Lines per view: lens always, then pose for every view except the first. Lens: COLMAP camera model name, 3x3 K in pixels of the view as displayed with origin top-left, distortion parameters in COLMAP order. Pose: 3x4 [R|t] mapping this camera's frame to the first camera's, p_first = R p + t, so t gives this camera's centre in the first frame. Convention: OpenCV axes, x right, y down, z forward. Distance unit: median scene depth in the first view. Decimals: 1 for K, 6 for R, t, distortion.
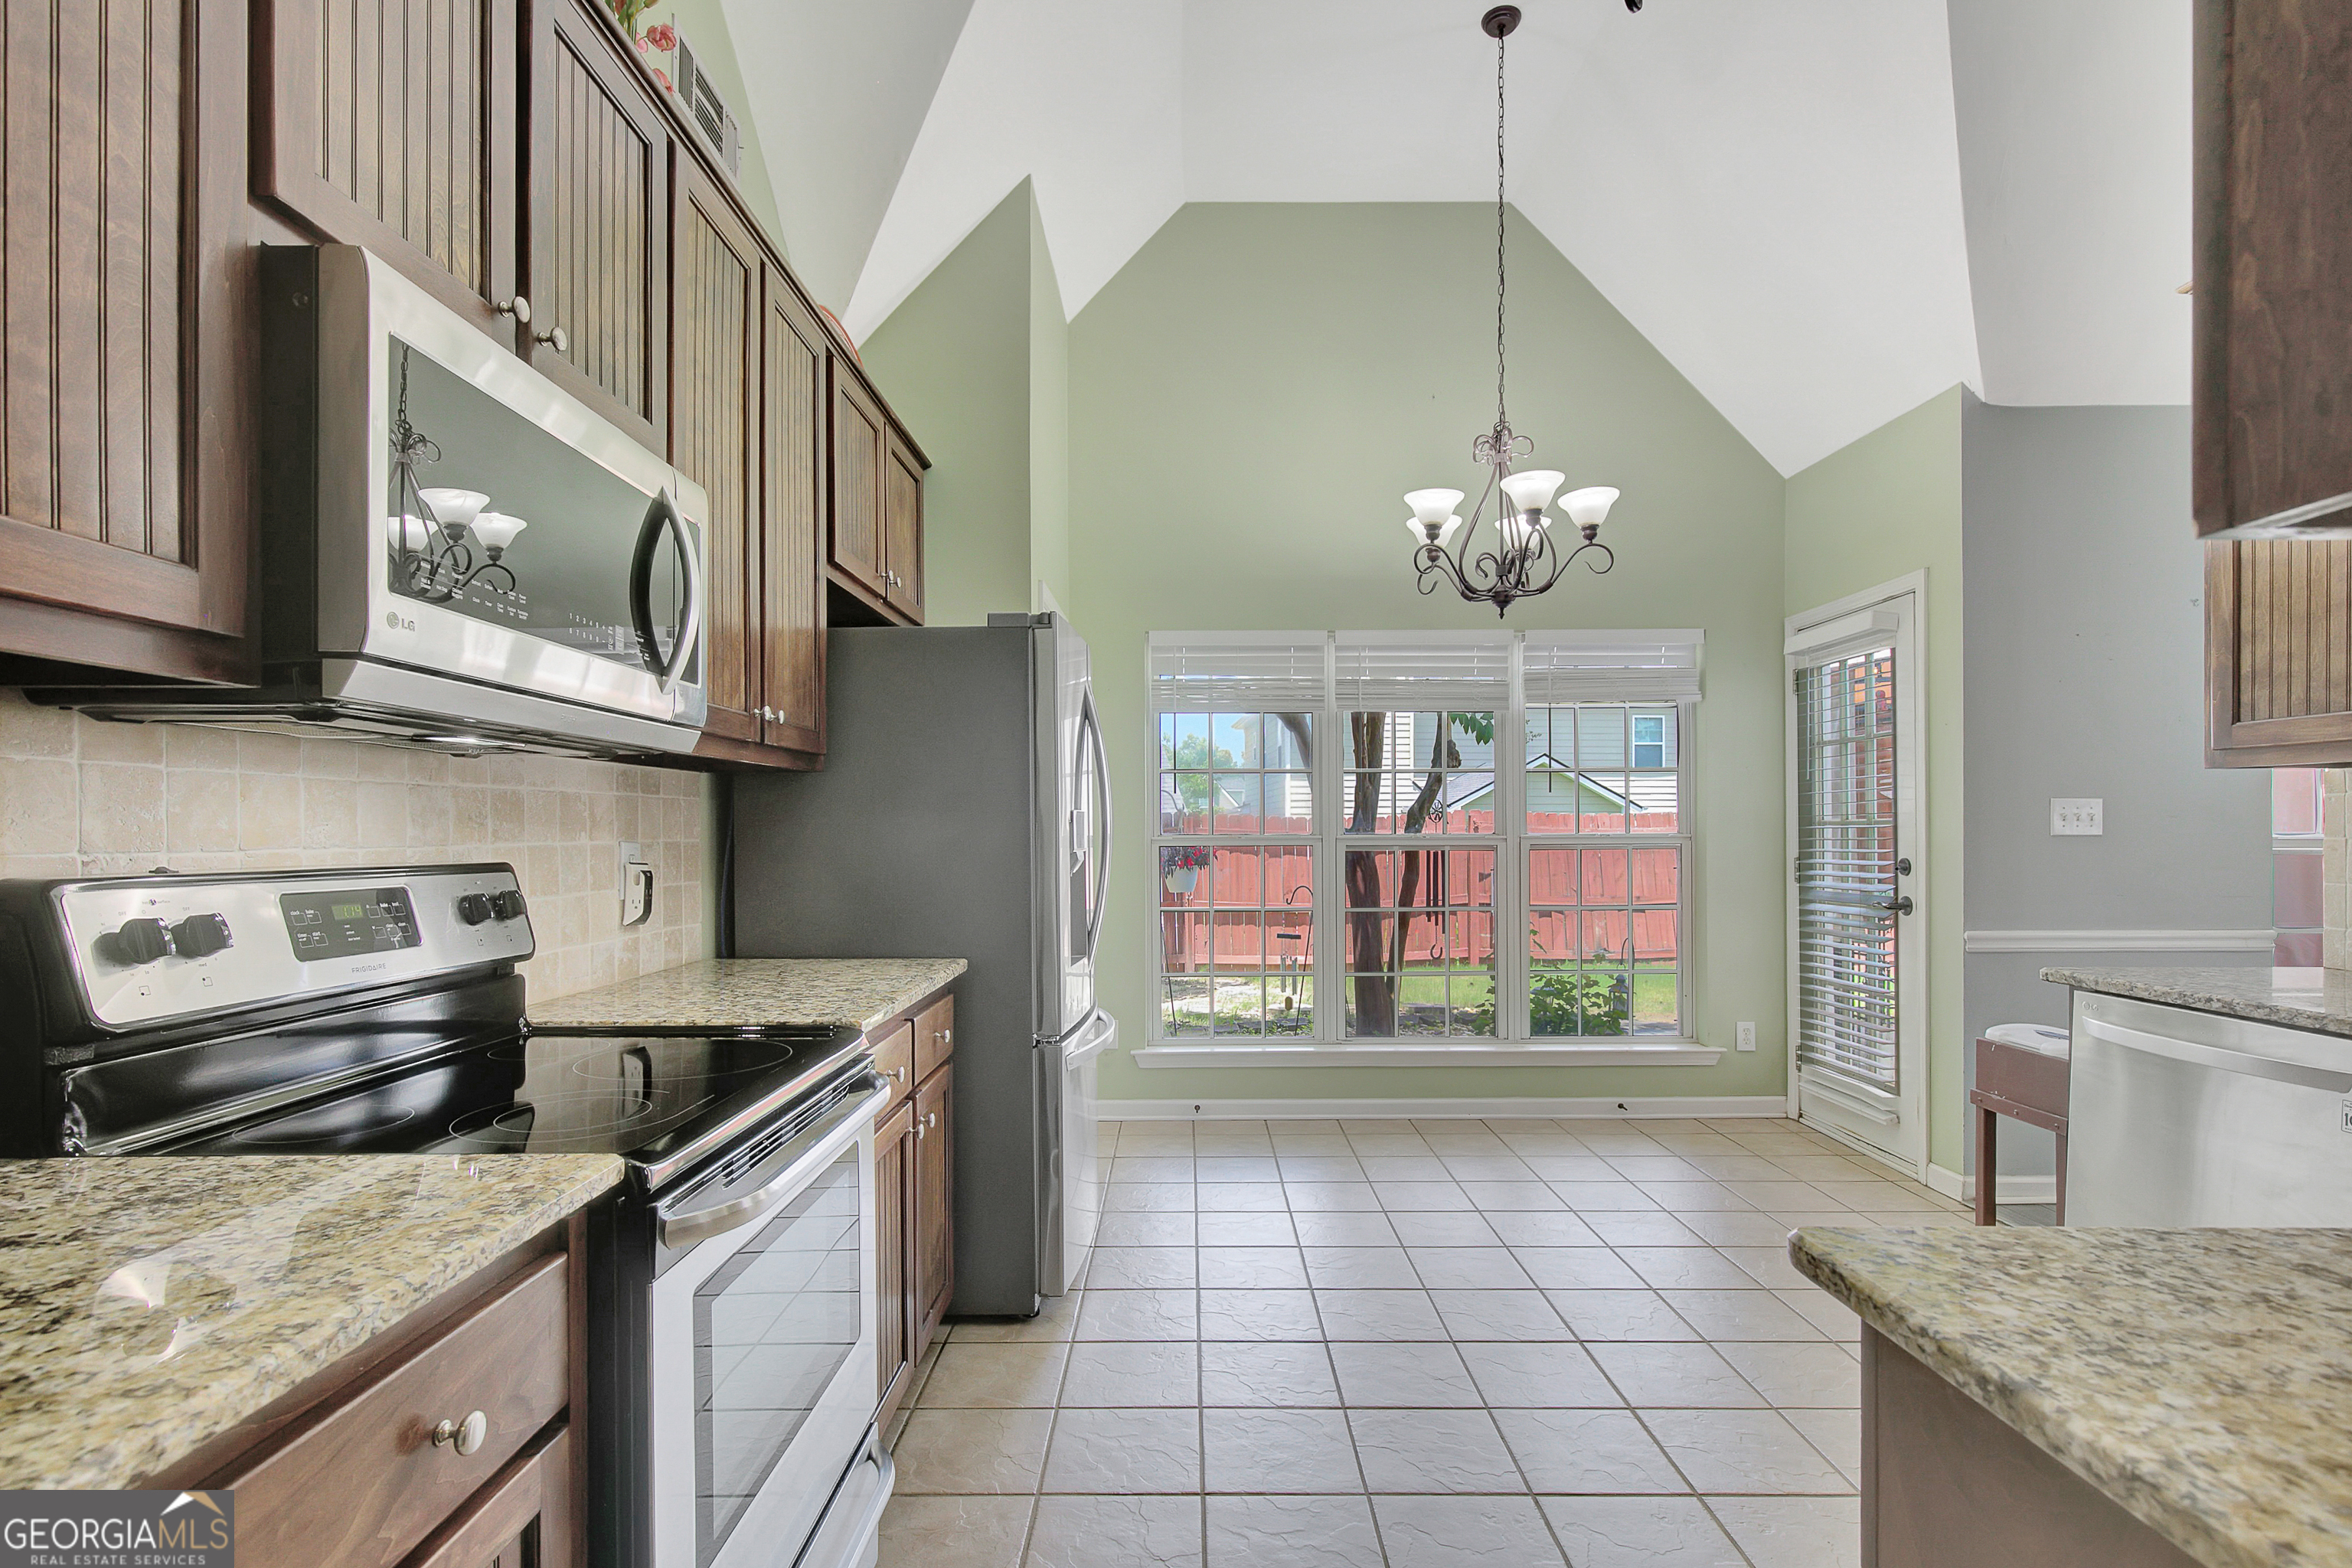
lens RADIAL K [[1081.5, 0, 1179.3], [0, 1081.5, 830.9], [0, 0, 1]] dist [-0.000989, -0.000354]
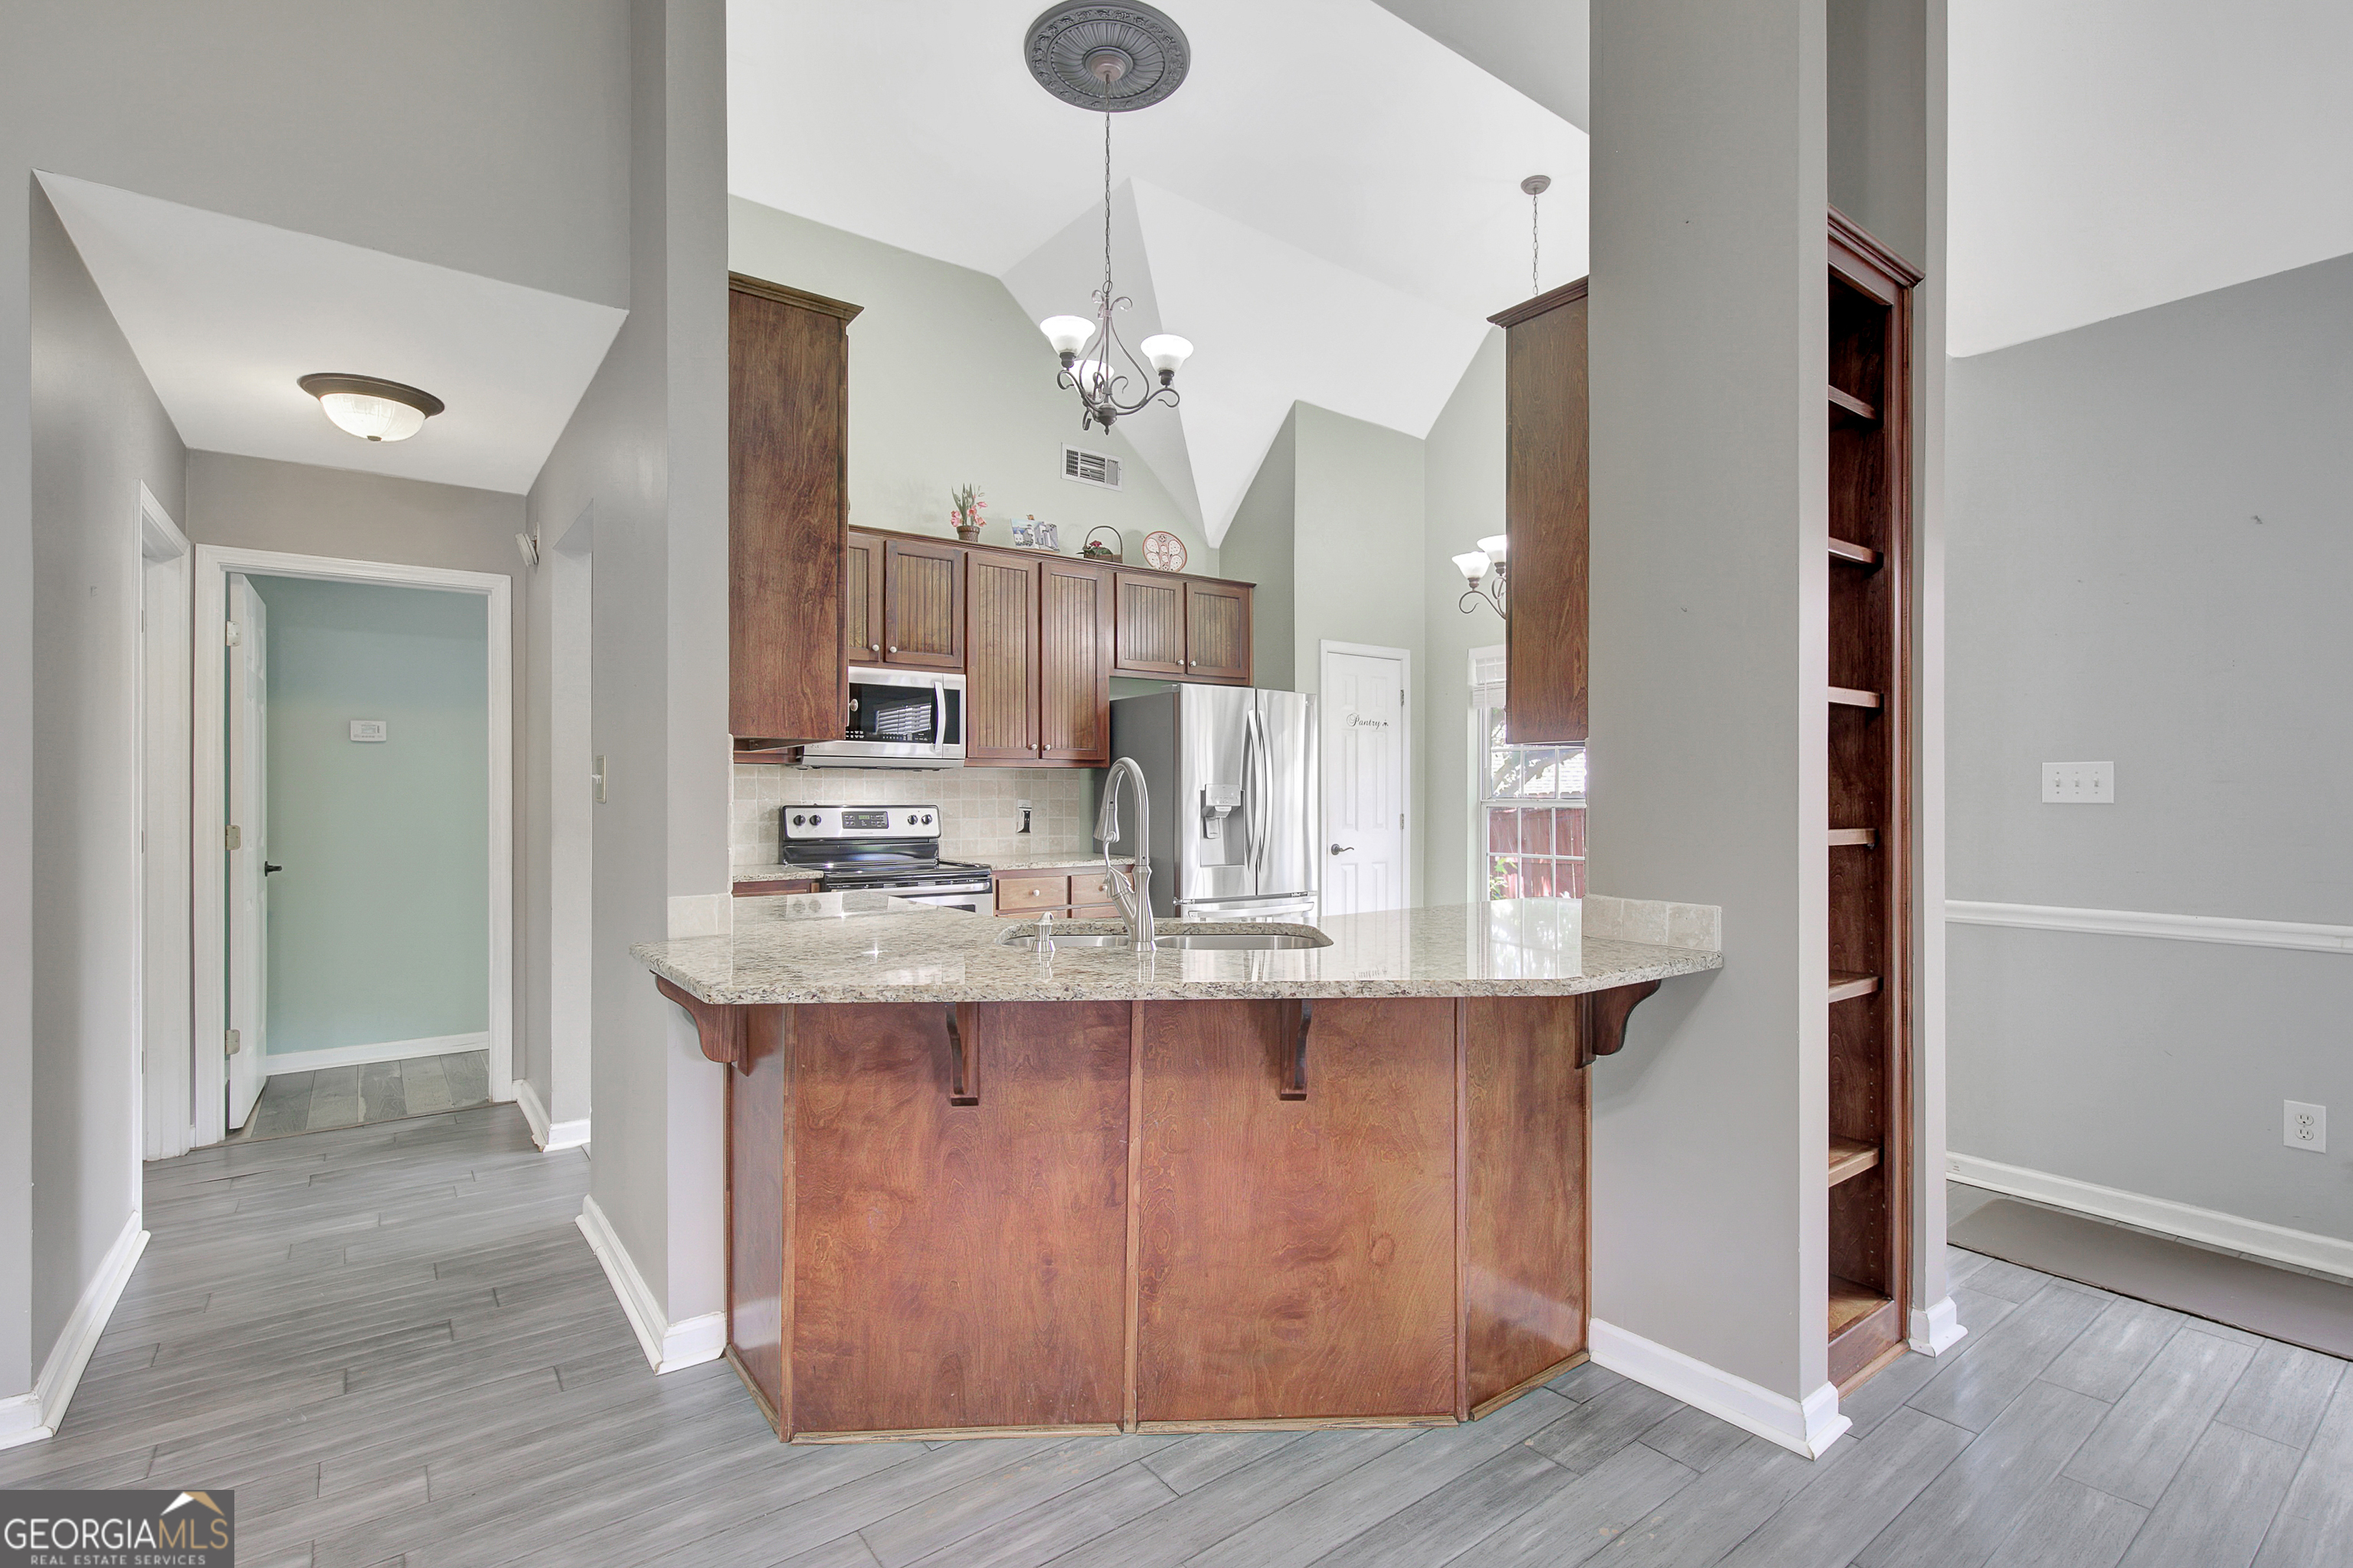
lens RADIAL K [[1085.6, 0, 1183.9], [0, 1085.6, 797.4], [0, 0, 1]] dist [-0.003633, -0.000264]
pose [[0.607028, 0.003892, -0.794671, 0.941692], [-0.001054, 0.999991, 0.004092, -0.002683], [0.794680, -0.001646, 0.607026, -0.117098]]
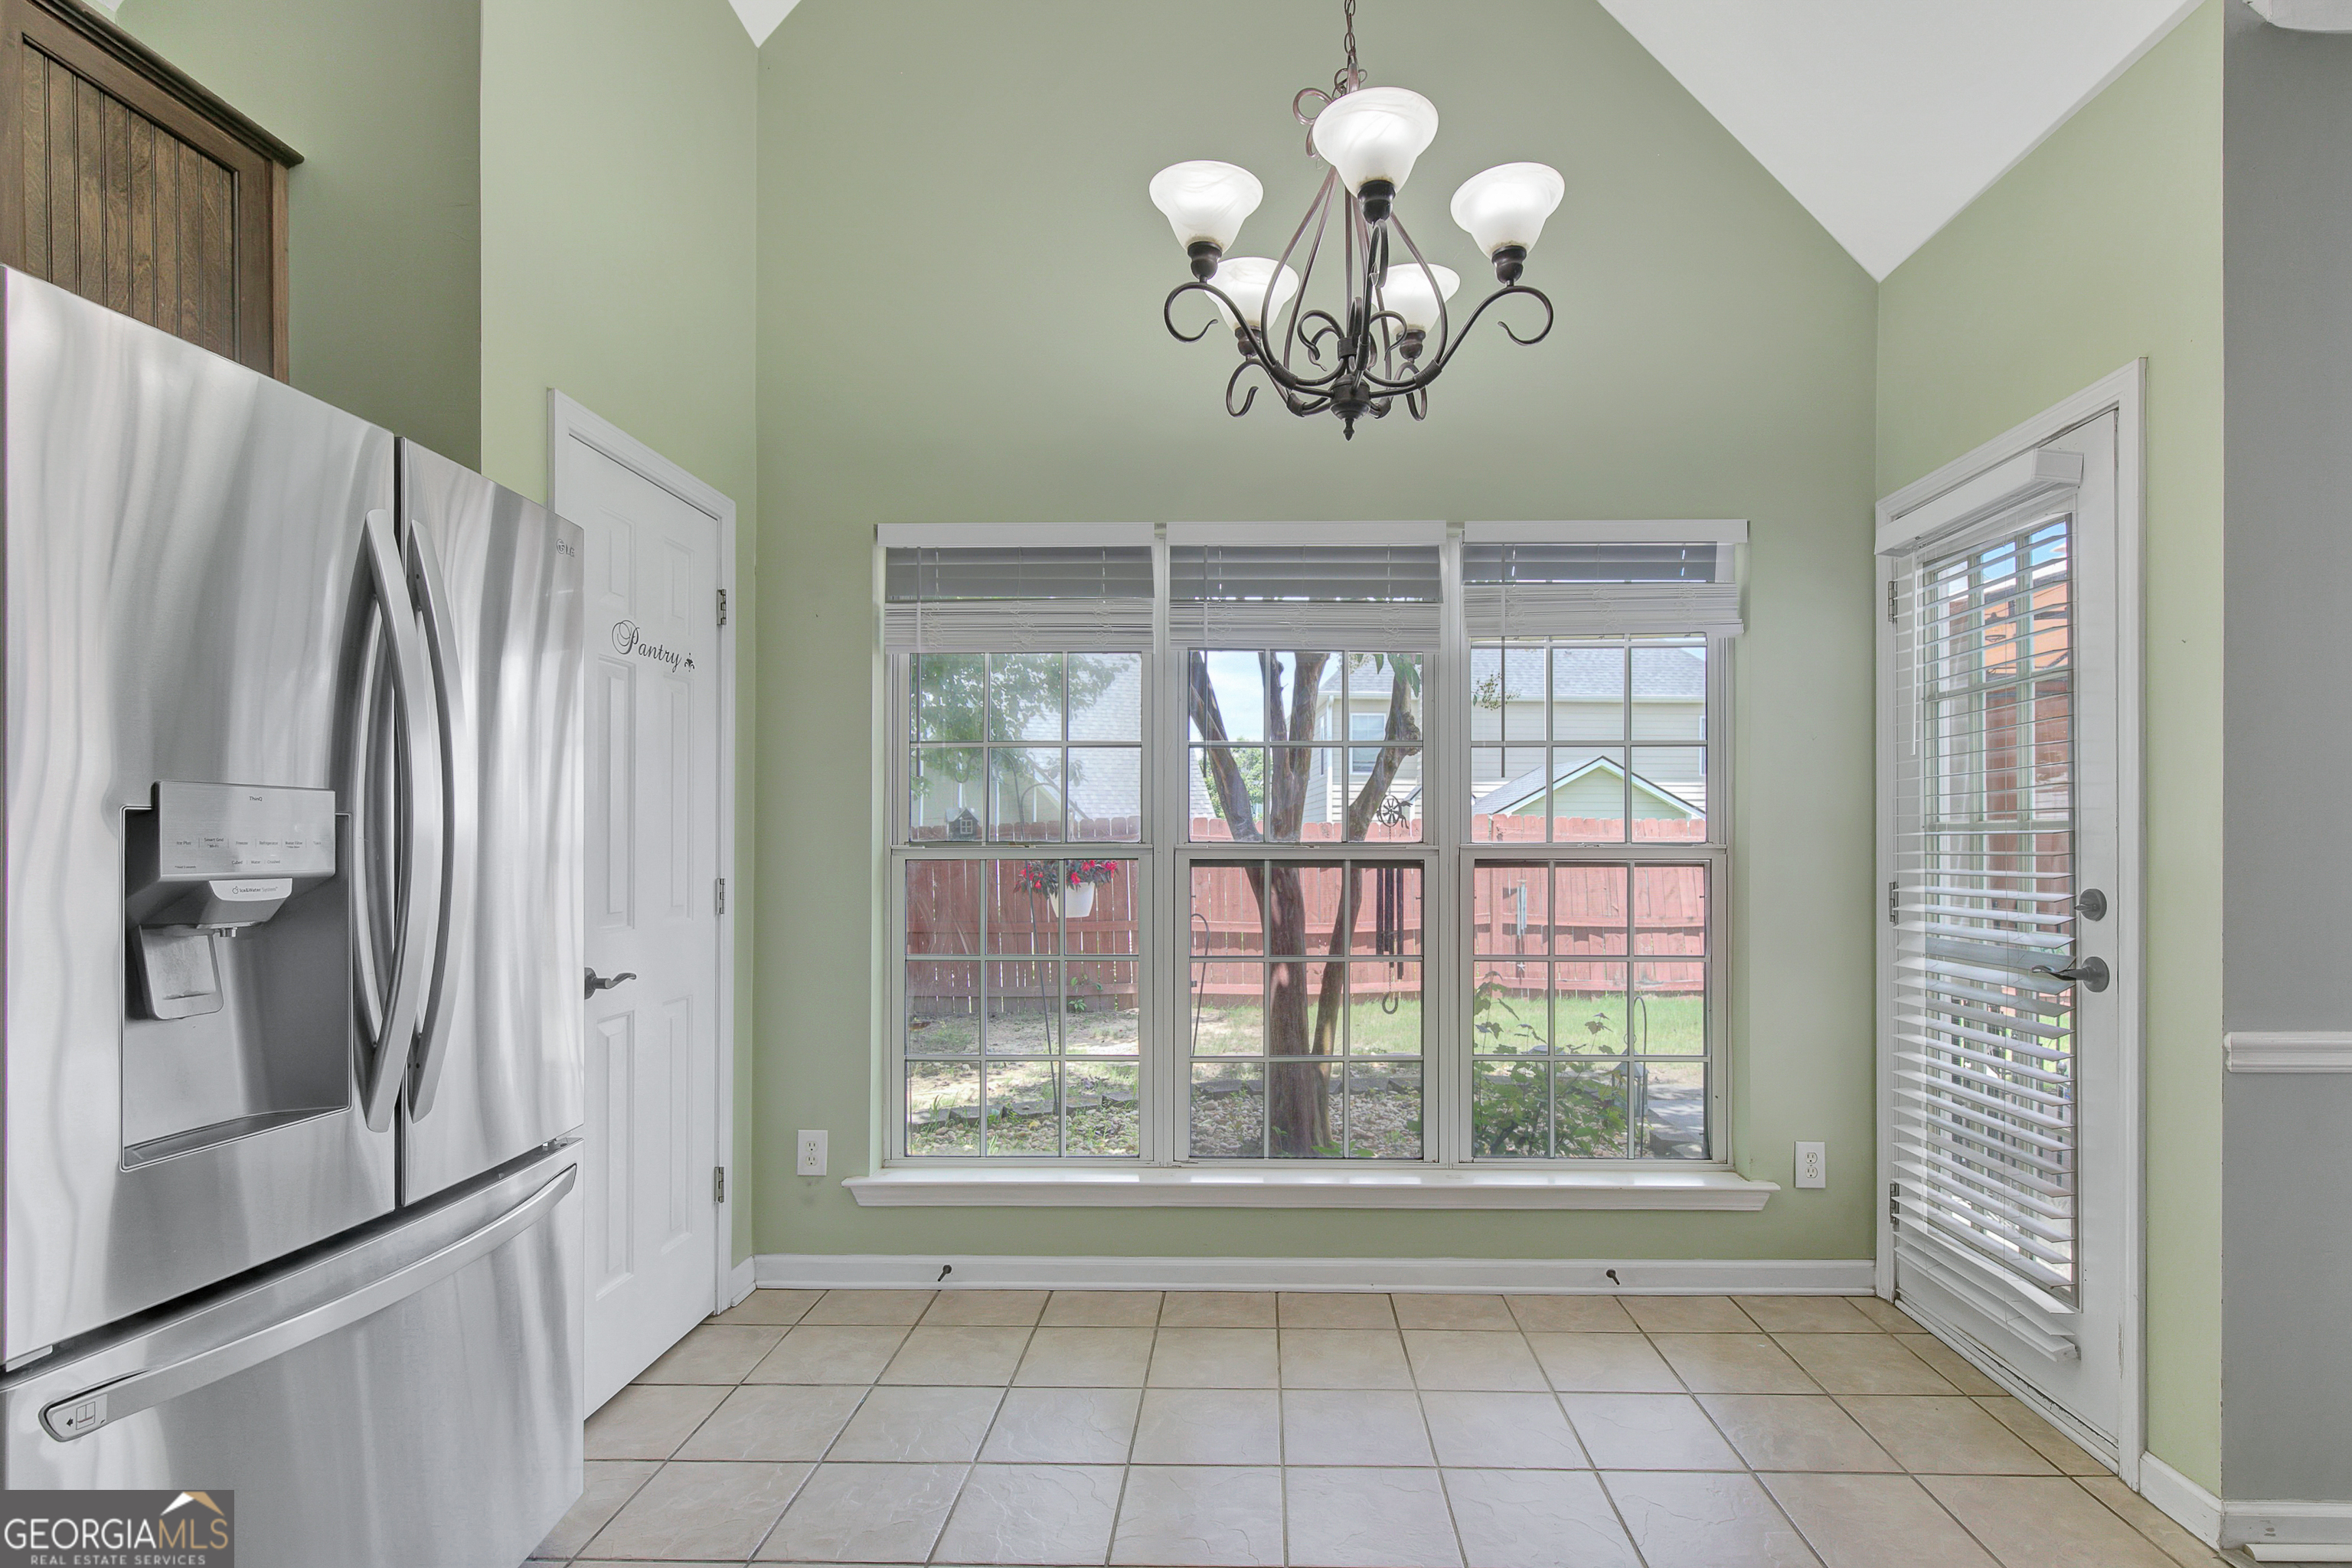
lens RADIAL K [[1097.3, 0, 1228.3], [0, 1097.3, 839.5], [0, 0, 1]] dist [-0.008575, 0.000438]
pose [[0.999928, 0.004300, -0.011164, 0.216140], [-0.004292, 0.999991, 0.000742, 0.000762], [0.011167, -0.000694, 0.999937, 0.405648]]
